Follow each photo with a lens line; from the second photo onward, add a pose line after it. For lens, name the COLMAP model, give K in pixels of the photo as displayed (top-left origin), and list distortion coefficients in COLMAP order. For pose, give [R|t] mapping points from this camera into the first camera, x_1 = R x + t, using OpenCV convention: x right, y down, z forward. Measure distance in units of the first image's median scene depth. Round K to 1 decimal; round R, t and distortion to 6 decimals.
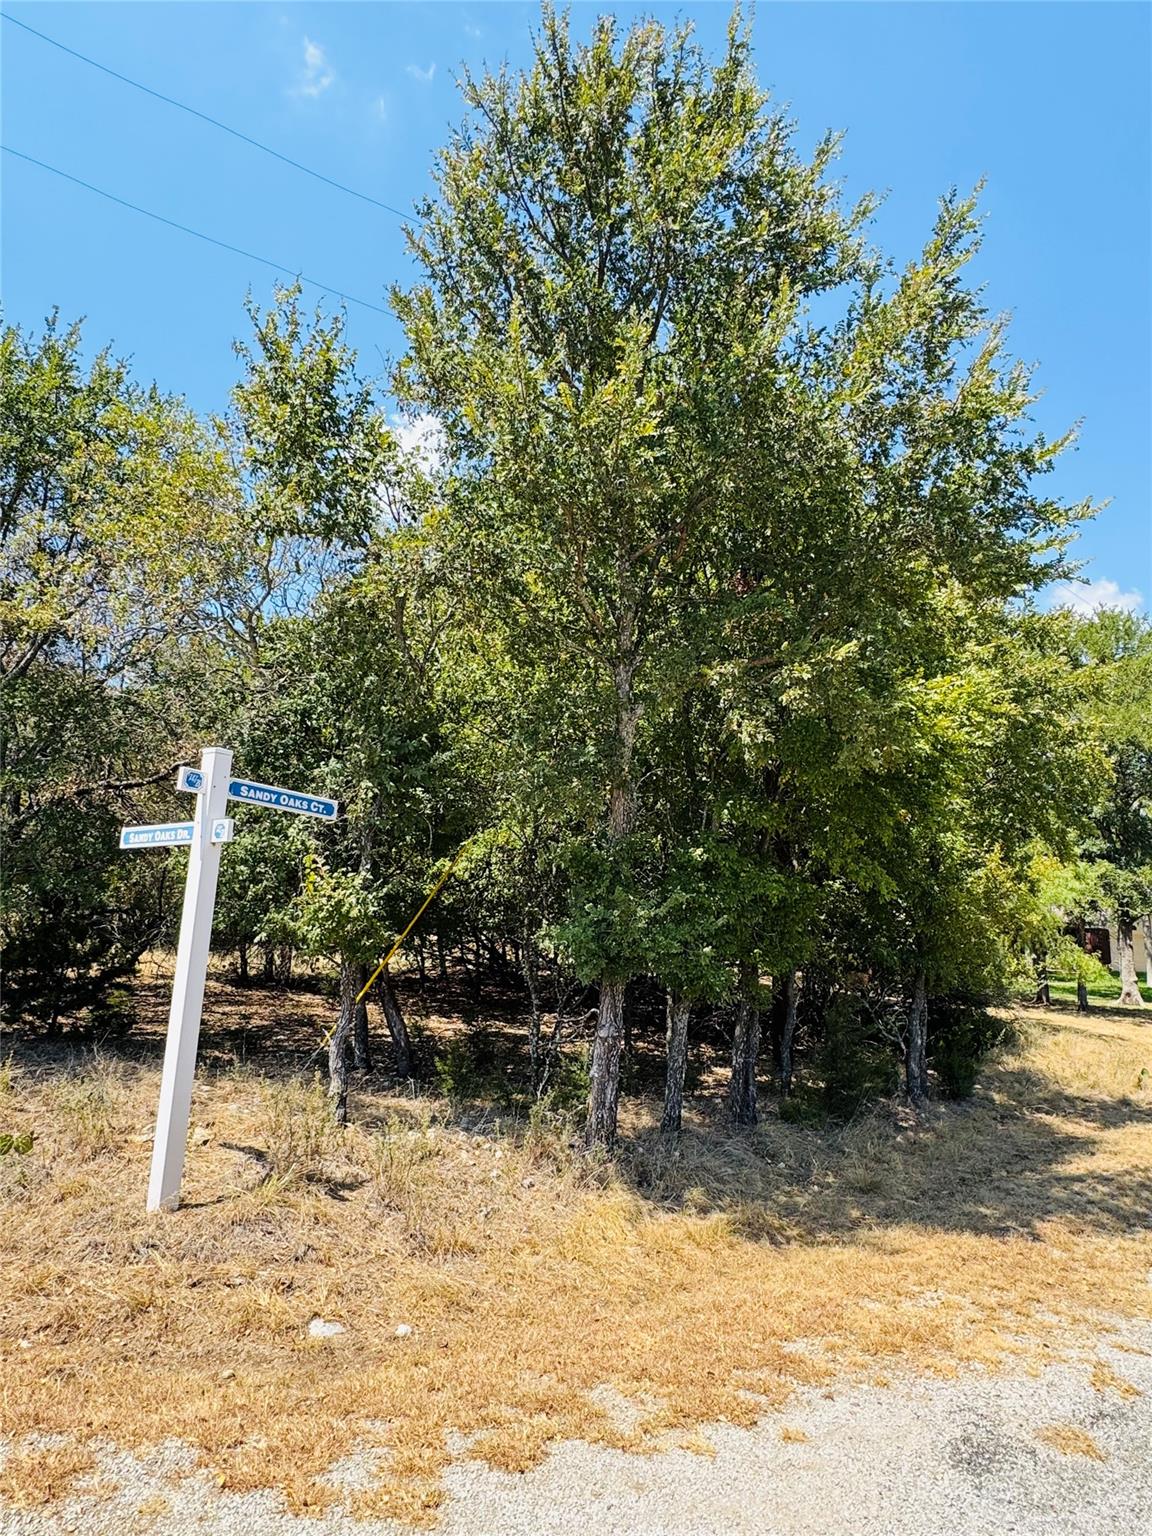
lens RADIAL K [[839.7, 0, 578.9], [0, 839.7, 774.9], [0, 0, 1]] dist [-0.001270, 0.000805]
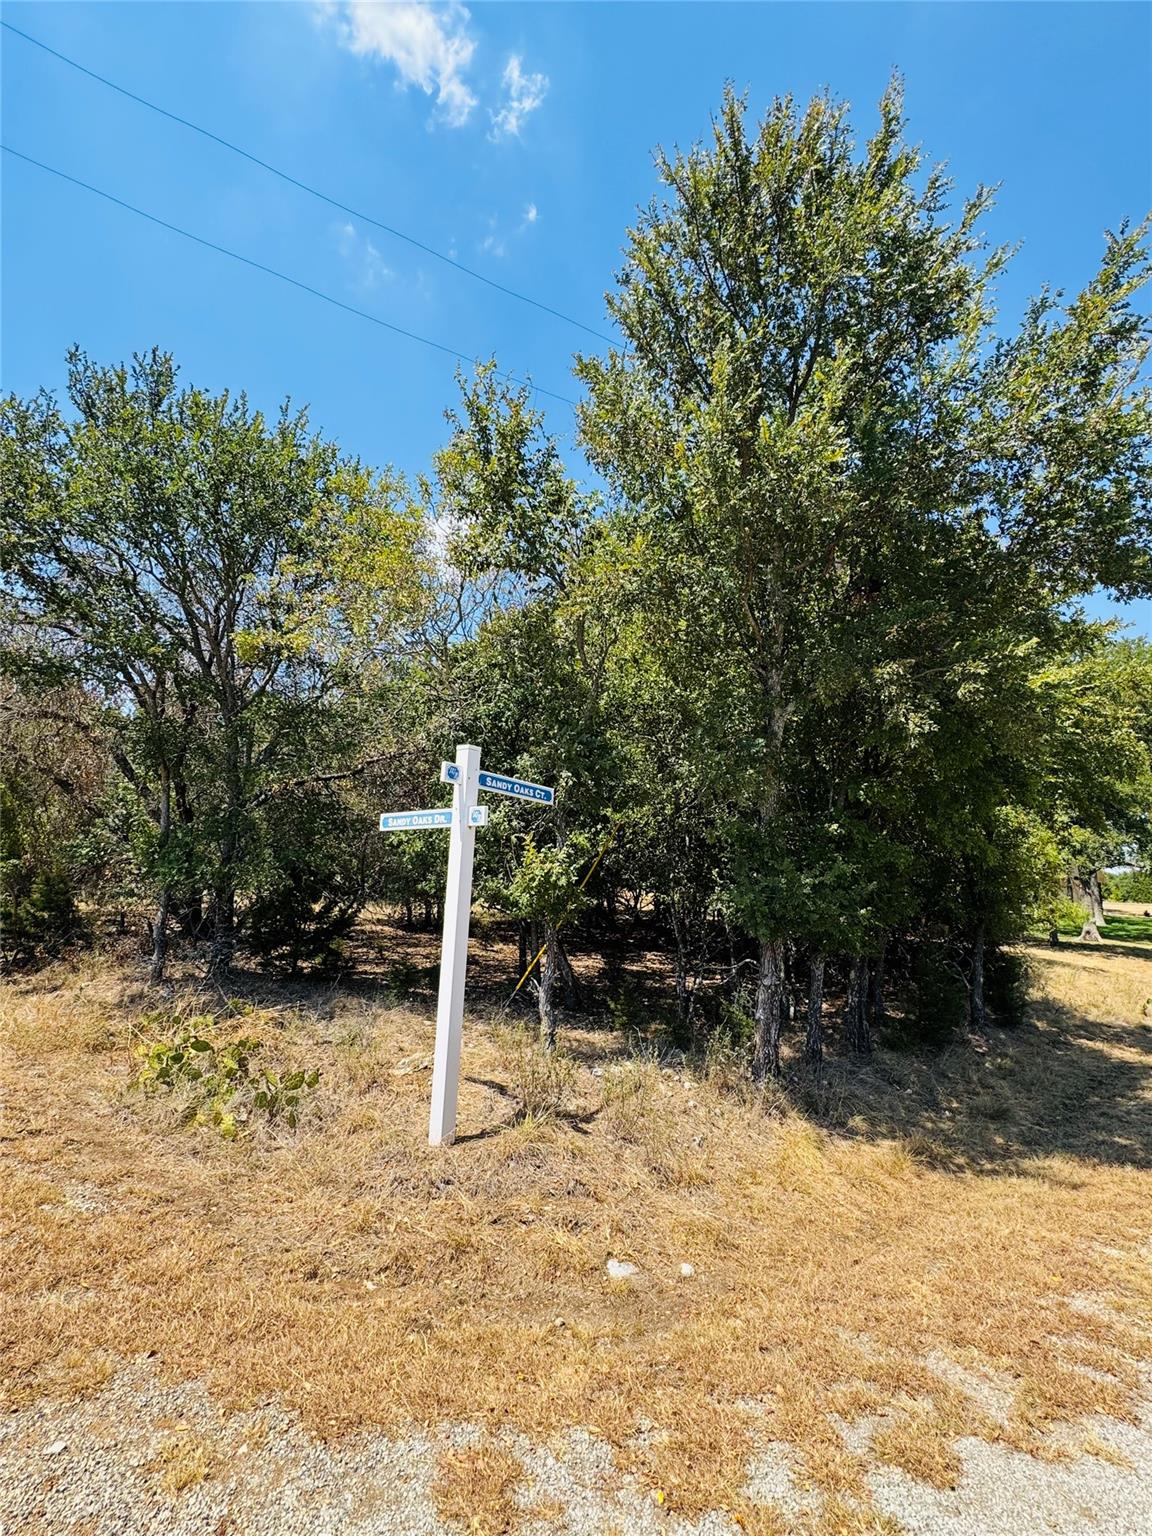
lens RADIAL K [[620.4, 0, 572.4], [0, 620.4, 771.3], [0, 0, 1]] dist [-0.000029, -0.000109]
pose [[0.998152, -0.015798, -0.058684, -0.208246], [0.016385, 0.999820, 0.009528, -0.001241], [0.058523, -0.010472, 0.998231, 0.128515]]
